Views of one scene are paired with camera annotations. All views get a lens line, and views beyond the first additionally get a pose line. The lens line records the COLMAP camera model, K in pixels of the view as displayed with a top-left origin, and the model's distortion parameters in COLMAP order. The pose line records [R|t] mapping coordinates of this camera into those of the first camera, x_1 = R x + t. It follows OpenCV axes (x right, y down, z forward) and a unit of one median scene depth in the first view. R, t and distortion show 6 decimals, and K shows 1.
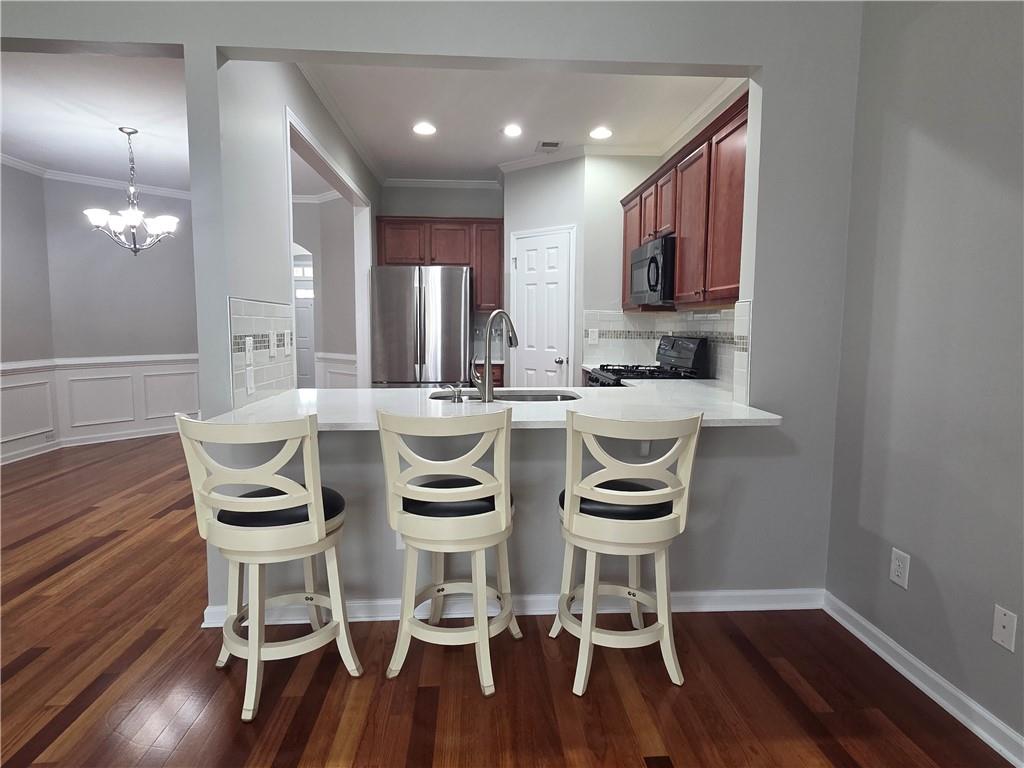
lens RADIAL K [[570.5, 0, 516.3], [0, 570.5, 376.6], [0, 0, 1]] dist [0.003997, -0.000761]
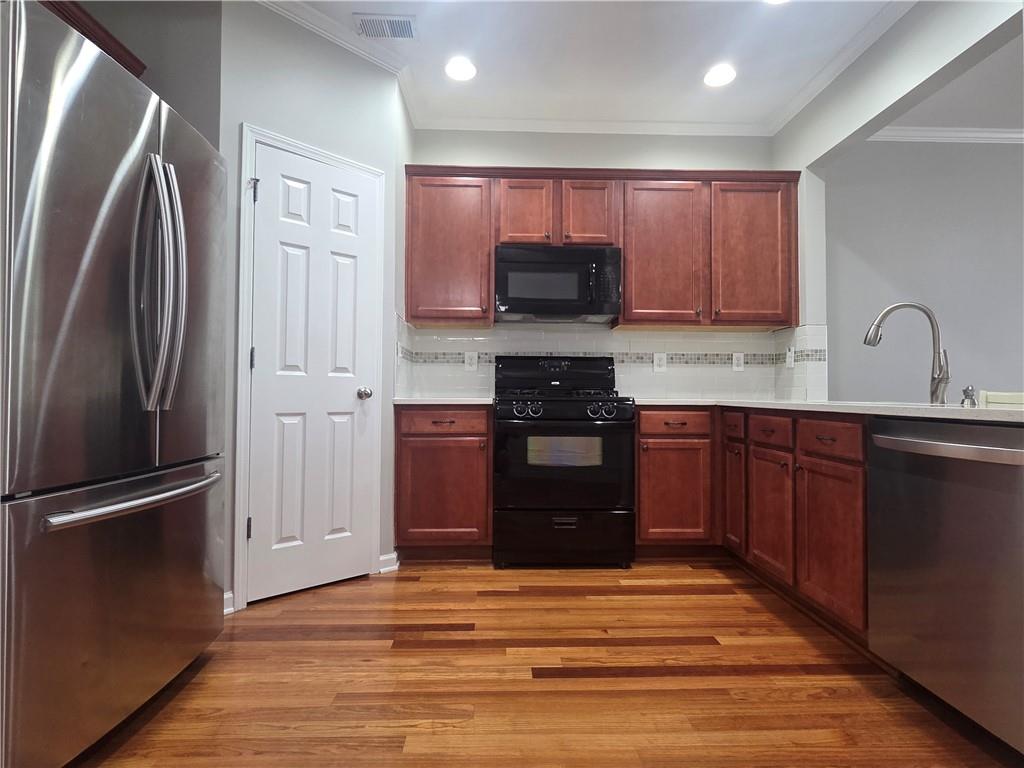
lens RADIAL K [[570.5, 0, 516.3], [0, 570.5, 377.3], [0, 0, 1]] dist [0.003997, -0.000761]
pose [[0.033252, 0.026825, 0.999087, -0.516690], [0.086425, 0.995818, -0.029614, -0.014548], [-0.995703, 0.087331, 0.030795, 0.878199]]
